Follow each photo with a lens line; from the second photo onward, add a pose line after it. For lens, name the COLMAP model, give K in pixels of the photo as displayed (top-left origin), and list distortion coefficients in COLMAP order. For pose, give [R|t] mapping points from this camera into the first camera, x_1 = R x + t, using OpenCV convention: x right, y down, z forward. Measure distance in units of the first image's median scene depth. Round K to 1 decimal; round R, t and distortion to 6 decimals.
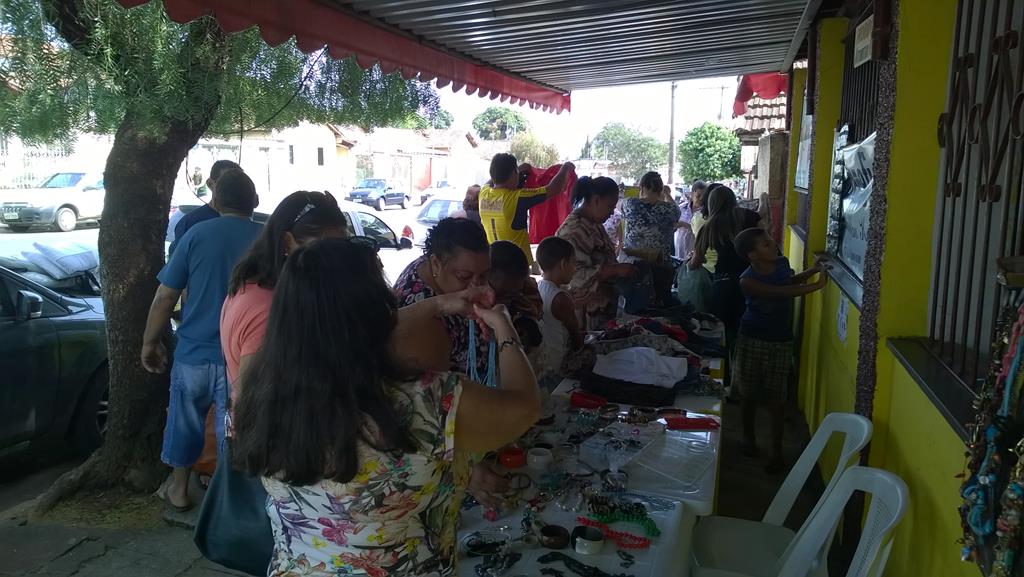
lens RADIAL K [[779.0, 0, 512.8], [0, 779.0, 271.0], [0, 0, 1]] dist [0.137981, -0.287548]
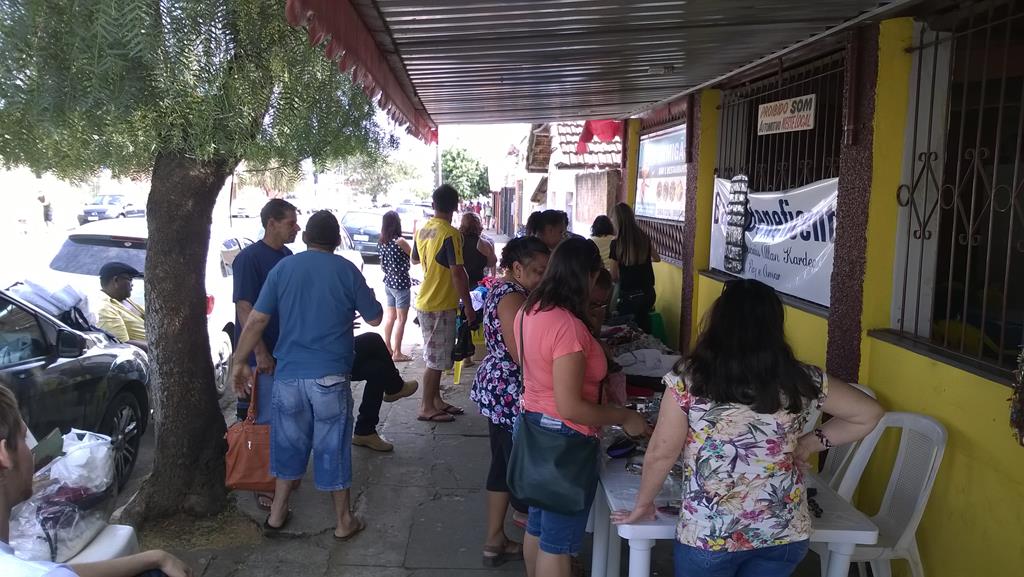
lens RADIAL K [[779.0, 0, 512.8], [0, 779.0, 271.0], [0, 0, 1]] dist [0.137981, -0.287548]
pose [[0.941469, -0.022005, 0.336381, -0.425841], [0.028629, 0.999481, -0.014745, -0.016505], [-0.335882, 0.023512, 0.941611, -0.126211]]
